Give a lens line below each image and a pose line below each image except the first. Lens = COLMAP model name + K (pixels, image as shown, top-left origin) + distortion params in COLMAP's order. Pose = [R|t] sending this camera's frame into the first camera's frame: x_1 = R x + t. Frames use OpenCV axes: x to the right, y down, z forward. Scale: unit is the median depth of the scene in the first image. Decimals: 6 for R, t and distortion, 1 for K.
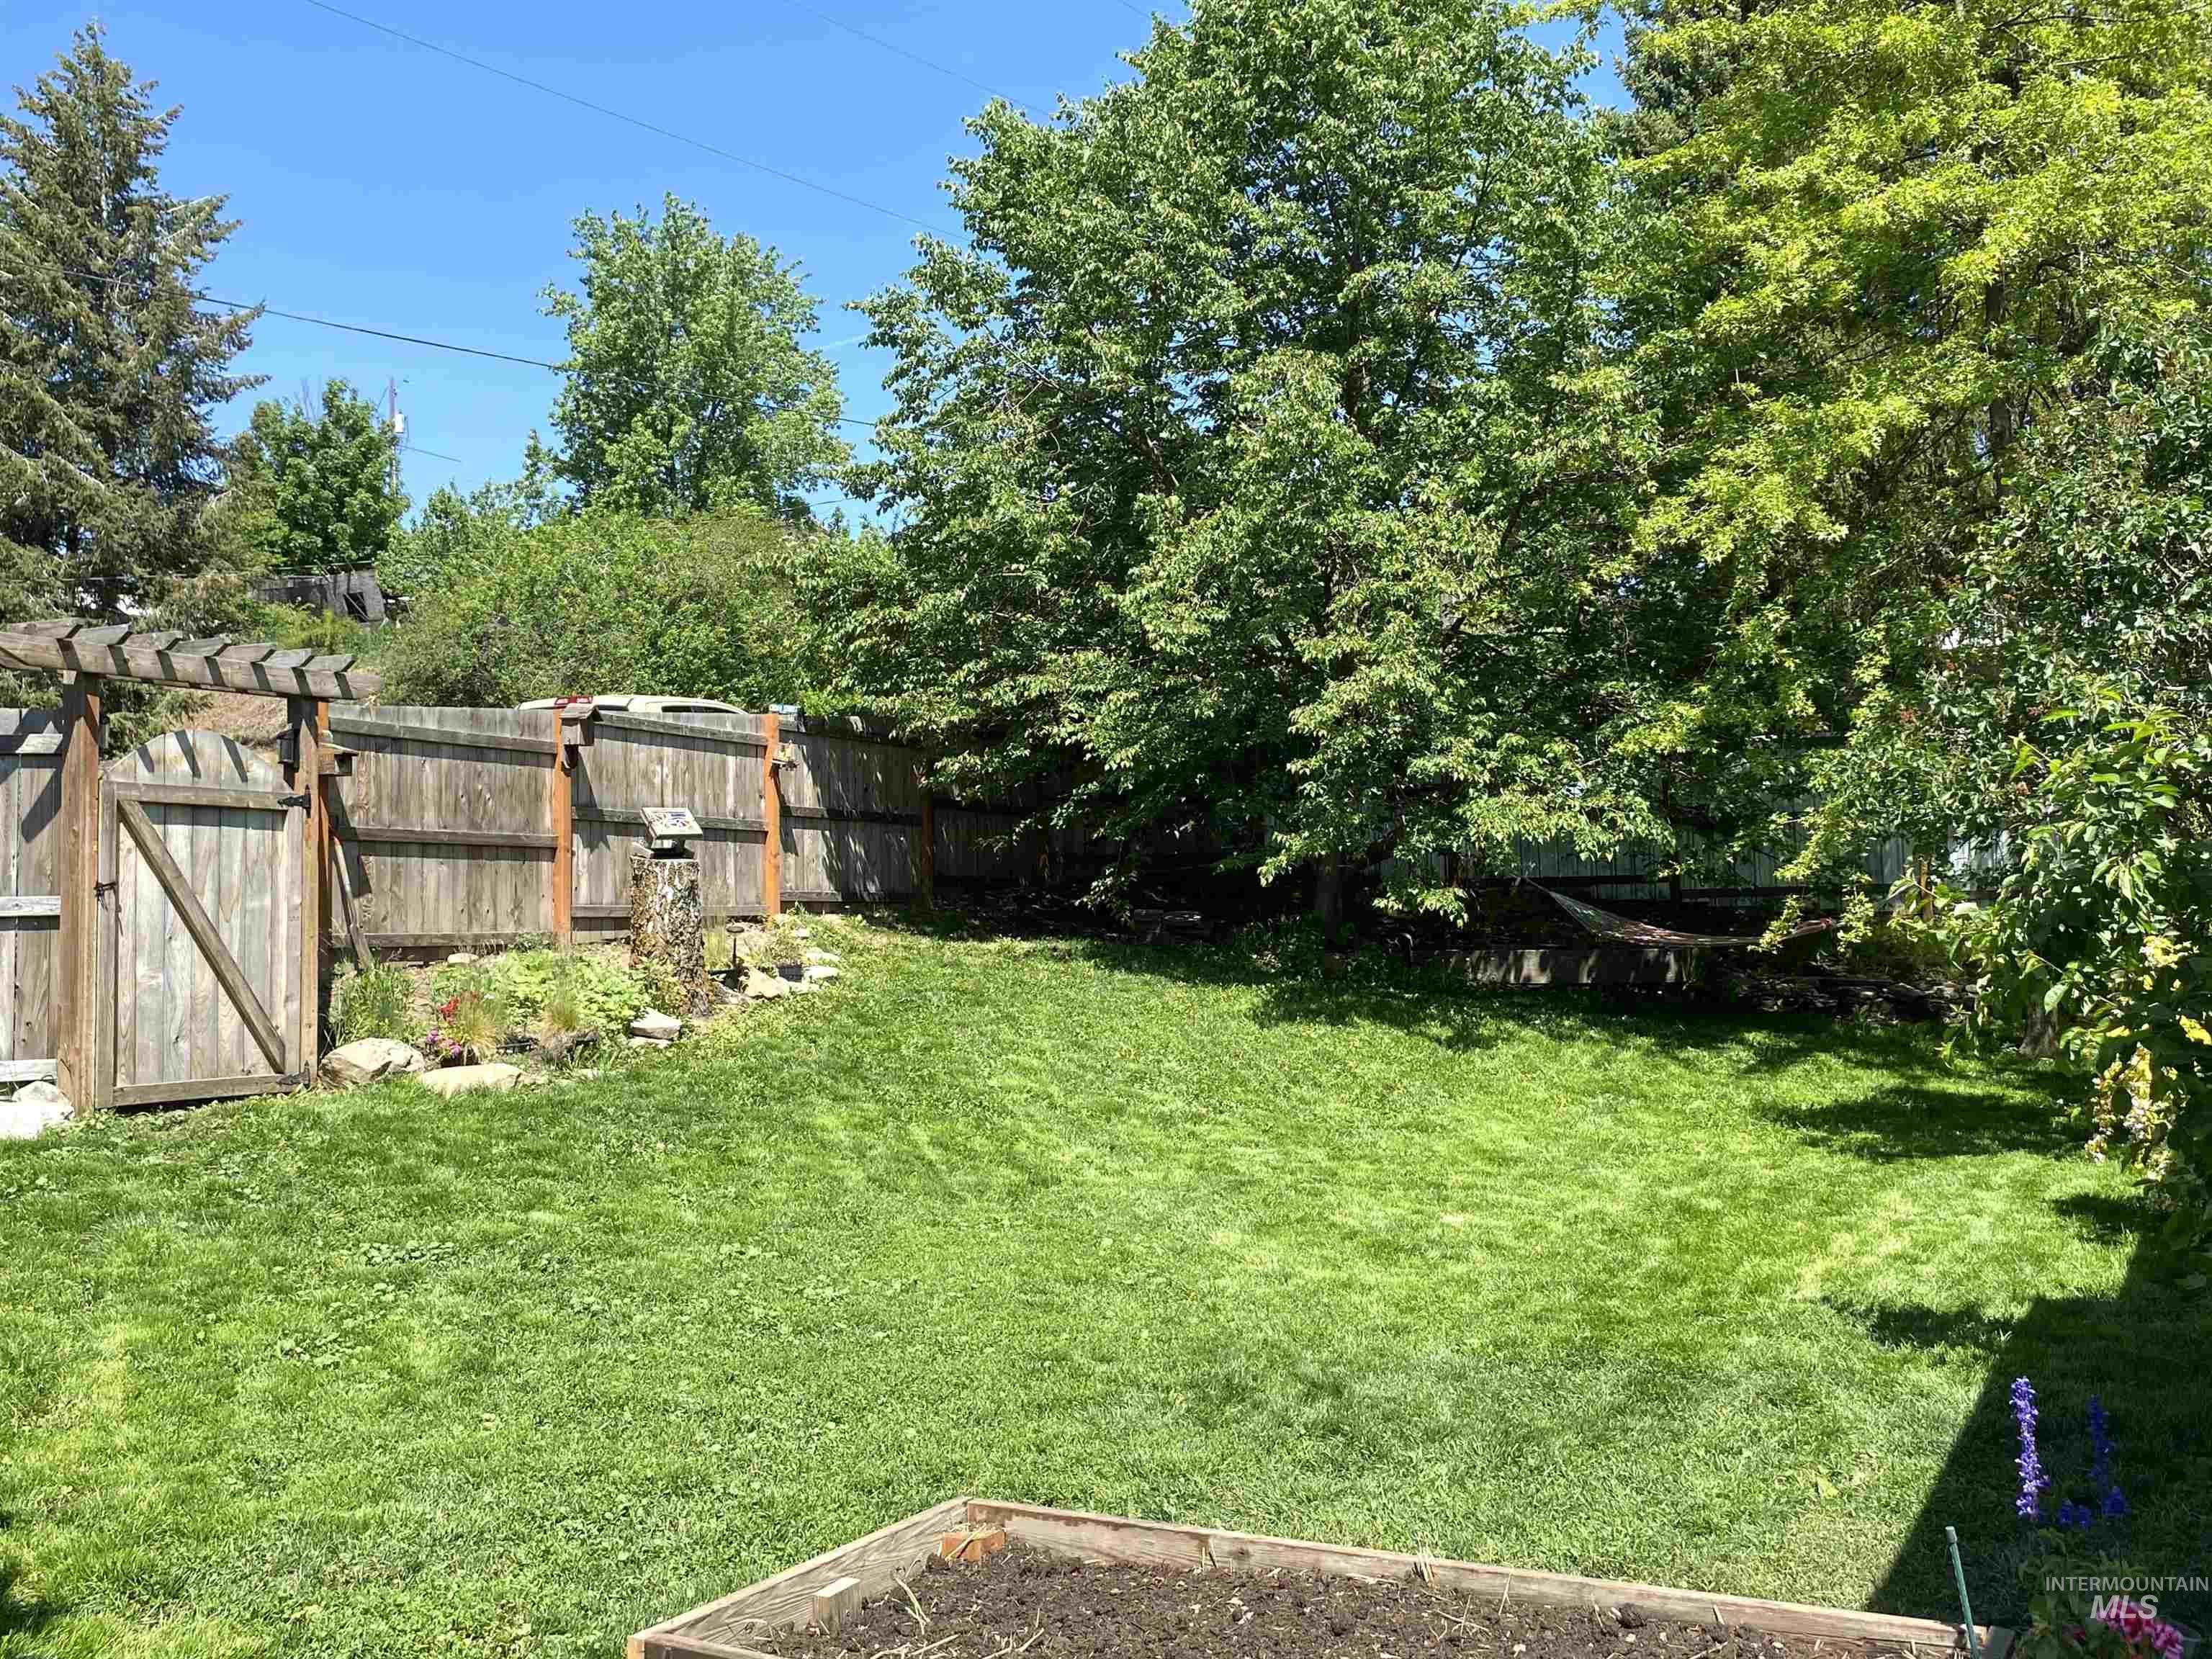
lens RADIAL K [[2016.5, 0, 1104.5], [0, 2016.5, 804.4], [0, 0, 1]] dist [0.005927, 0.000000]
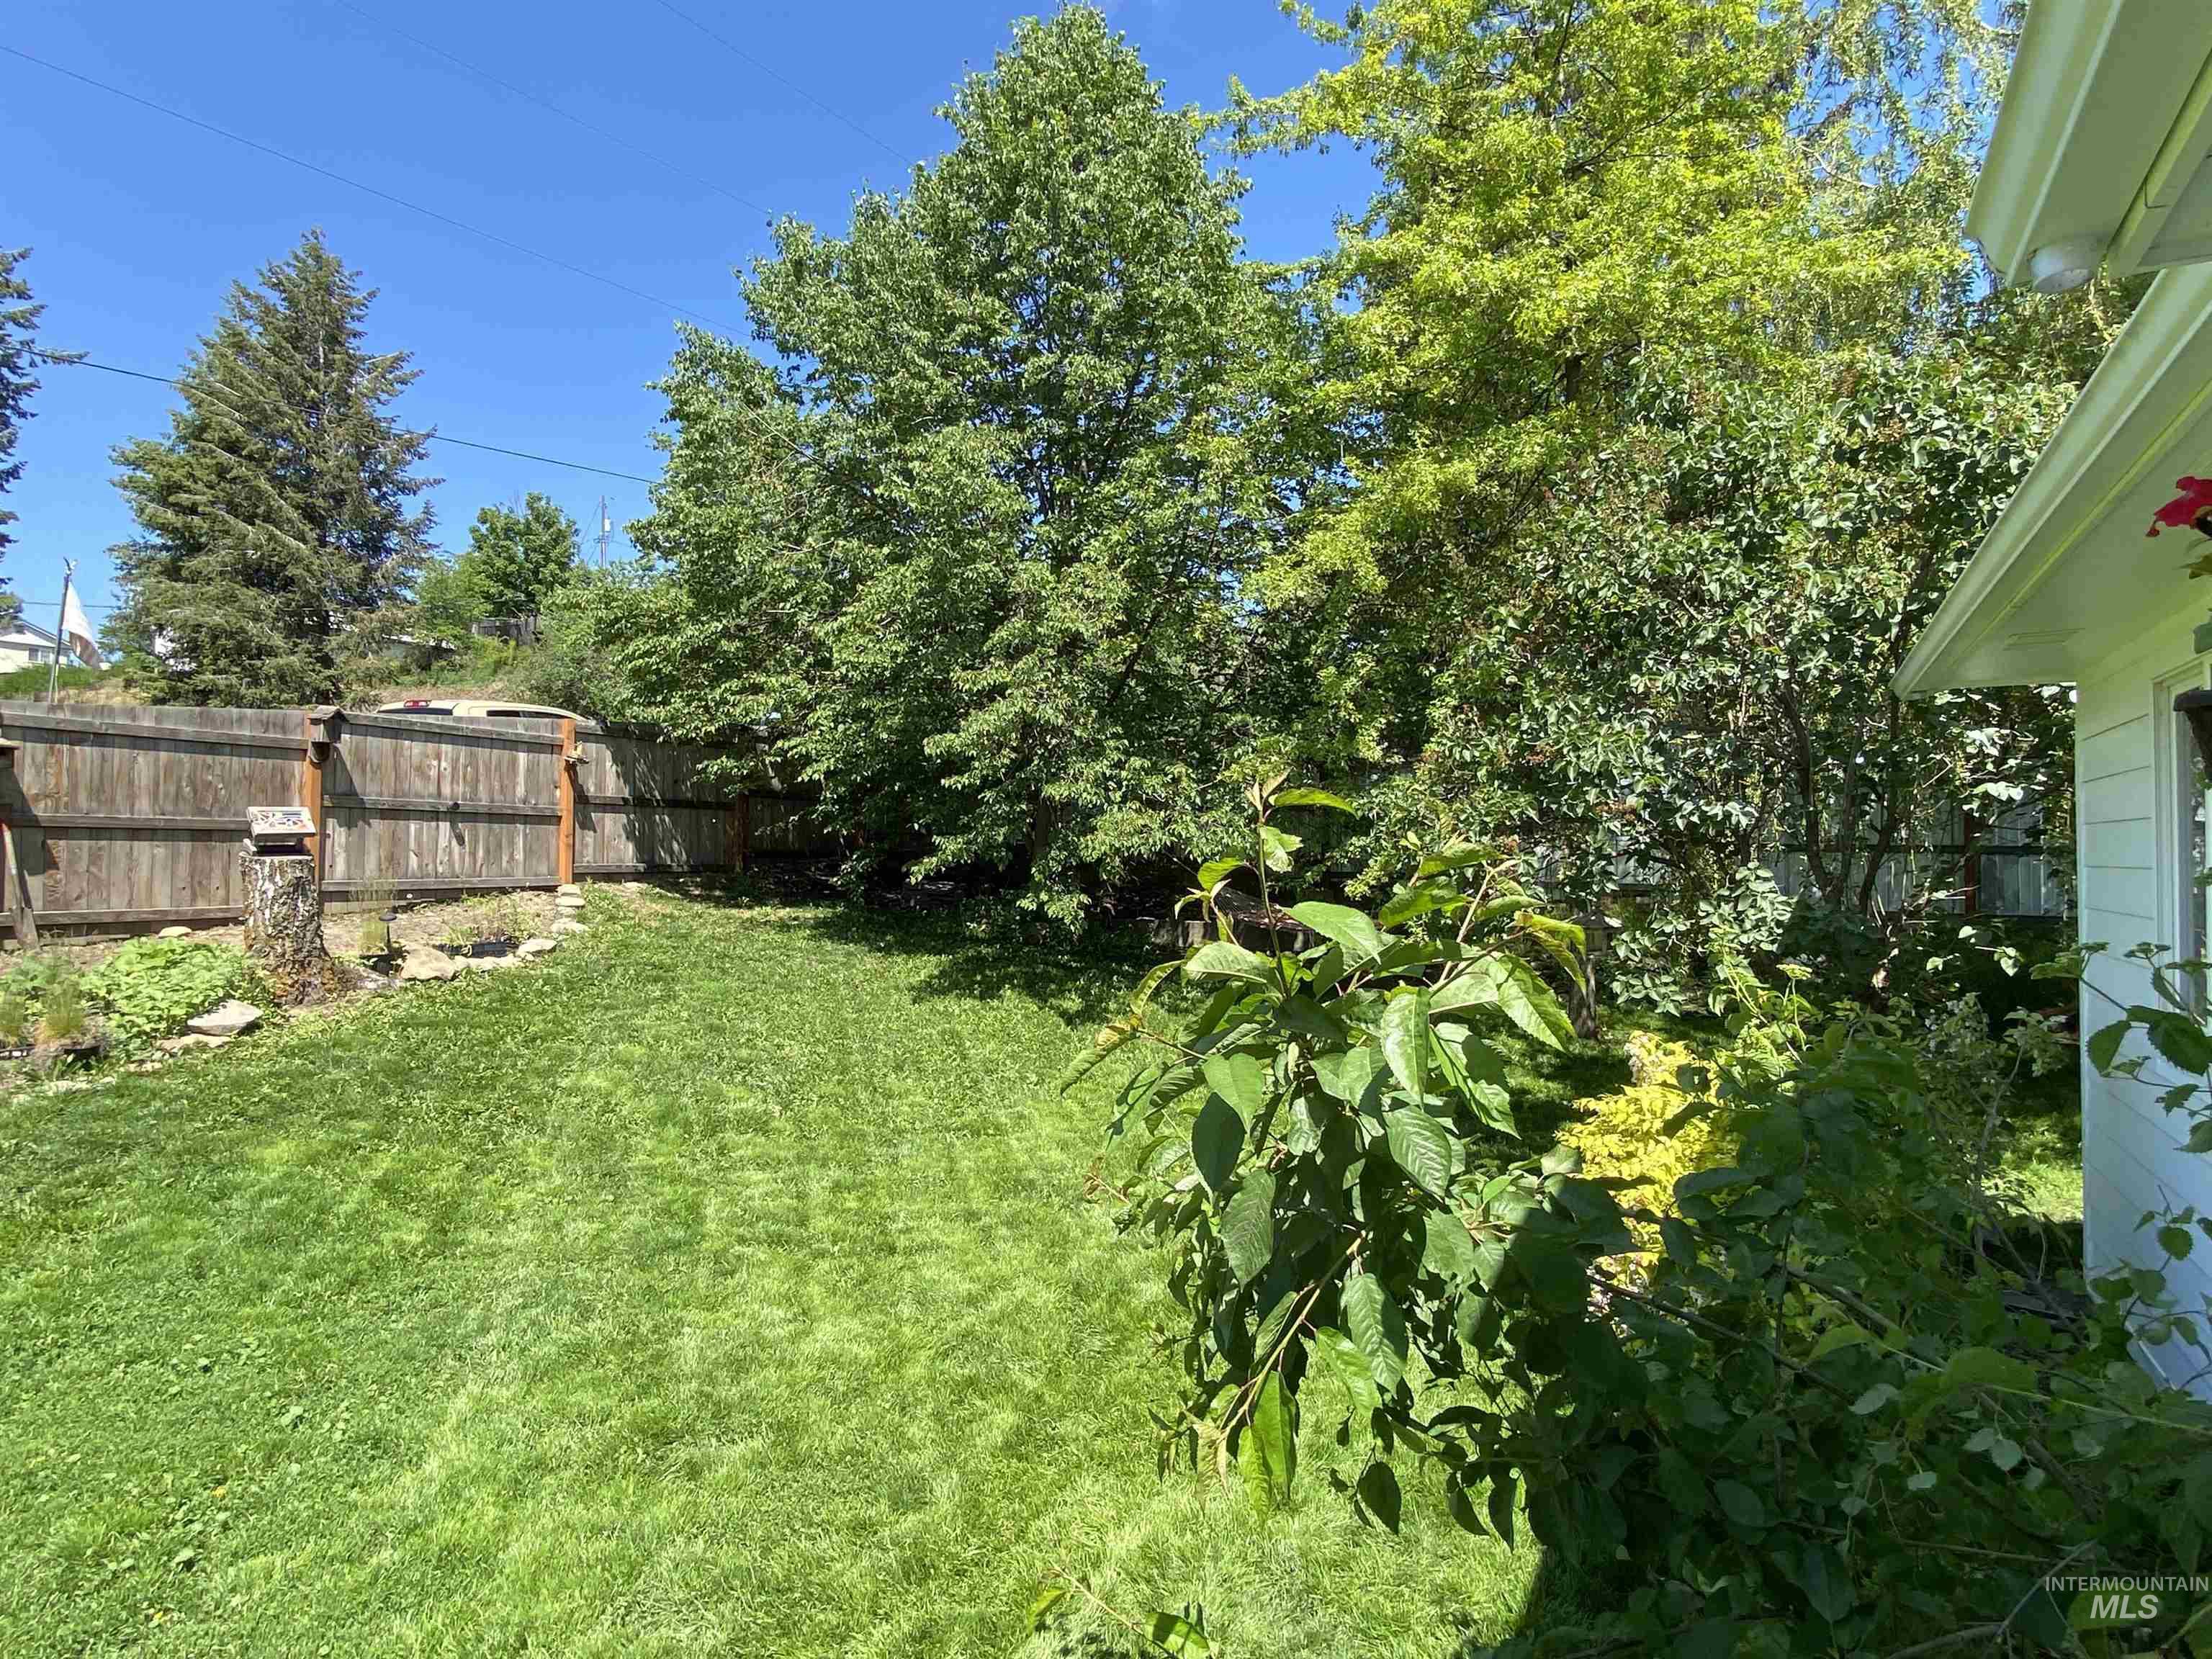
lens RADIAL K [[1204.0, 0, 1105.2], [0, 1204.0, 827.0], [0, 0, 1]] dist [0.018822, -0.028916]
pose [[0.999369, 0.027181, 0.022845, 0.163040], [-0.028092, 0.998781, 0.040586, -0.021032], [-0.021714, -0.041202, 0.998915, 0.290712]]
